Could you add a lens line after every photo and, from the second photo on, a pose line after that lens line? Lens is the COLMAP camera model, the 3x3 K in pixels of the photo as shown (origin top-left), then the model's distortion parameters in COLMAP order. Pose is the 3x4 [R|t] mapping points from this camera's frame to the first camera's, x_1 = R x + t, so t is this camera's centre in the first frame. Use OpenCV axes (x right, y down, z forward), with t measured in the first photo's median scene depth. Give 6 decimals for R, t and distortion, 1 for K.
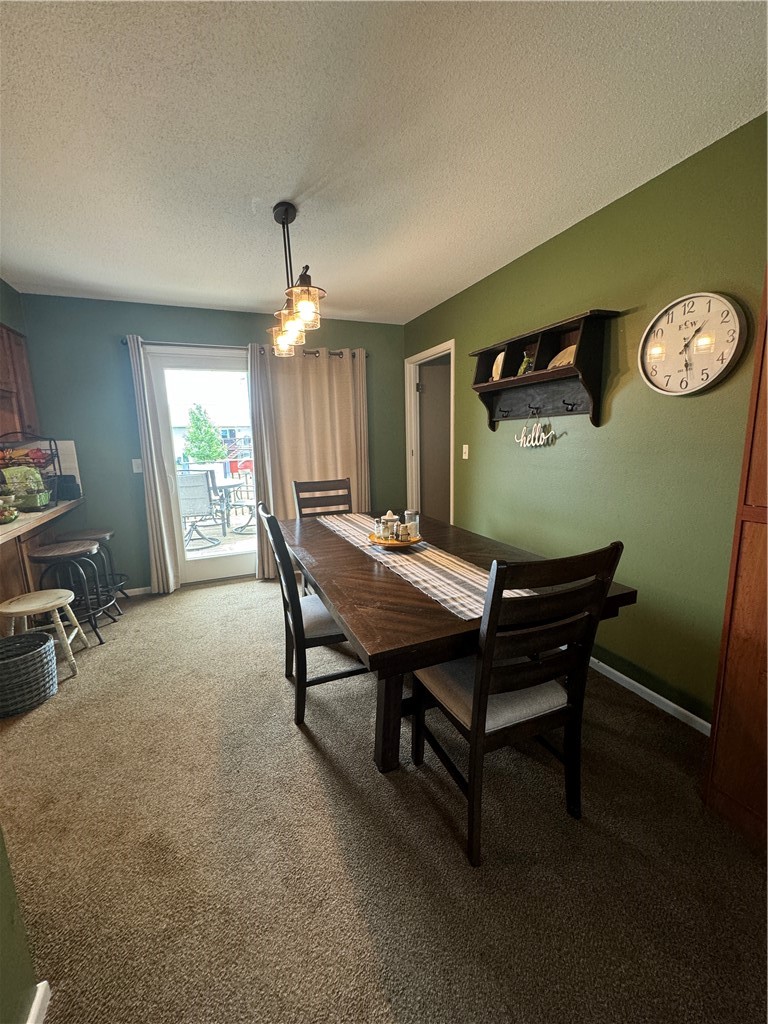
lens RADIAL K [[410.4, 0, 379.9], [0, 410.4, 510.2], [0, 0, 1]] dist [-0.001103, 0.000790]
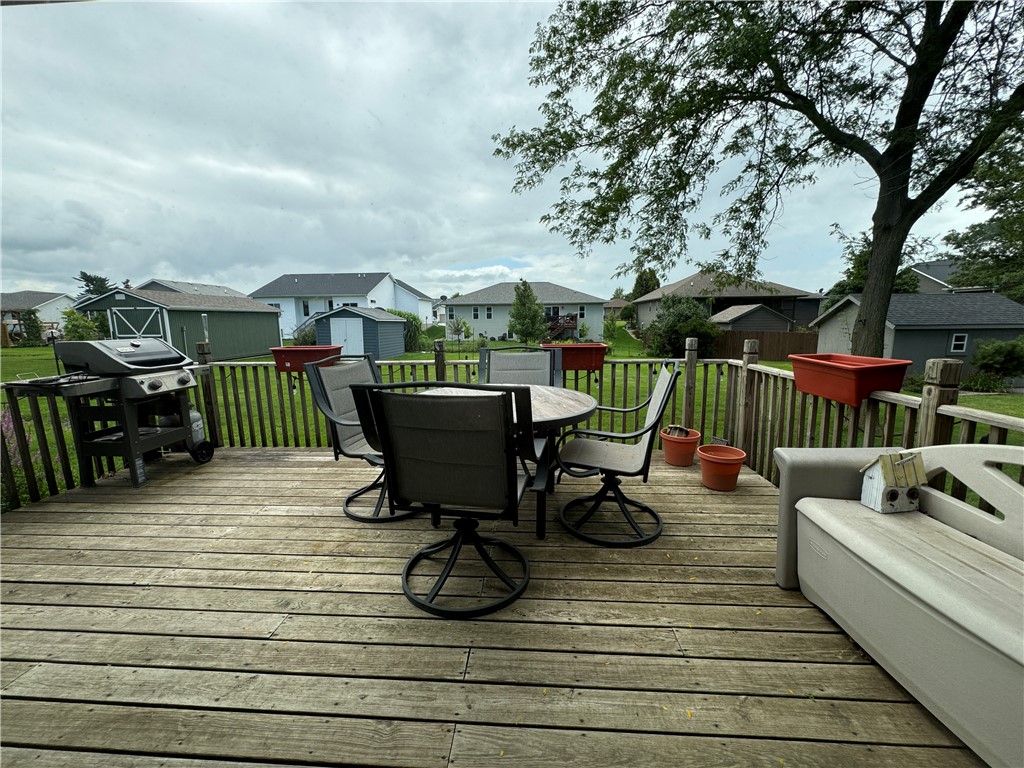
lens RADIAL K [[410.4, 0, 511.6], [0, 410.4, 383.8], [0, 0, 1]] dist [-0.001103, 0.000790]
pose [[0.903781, 0.073715, -0.421599, -0.050945], [-0.078897, 0.996869, 0.005166, -0.019061], [0.420660, 0.028594, 0.906768, 0.128474]]
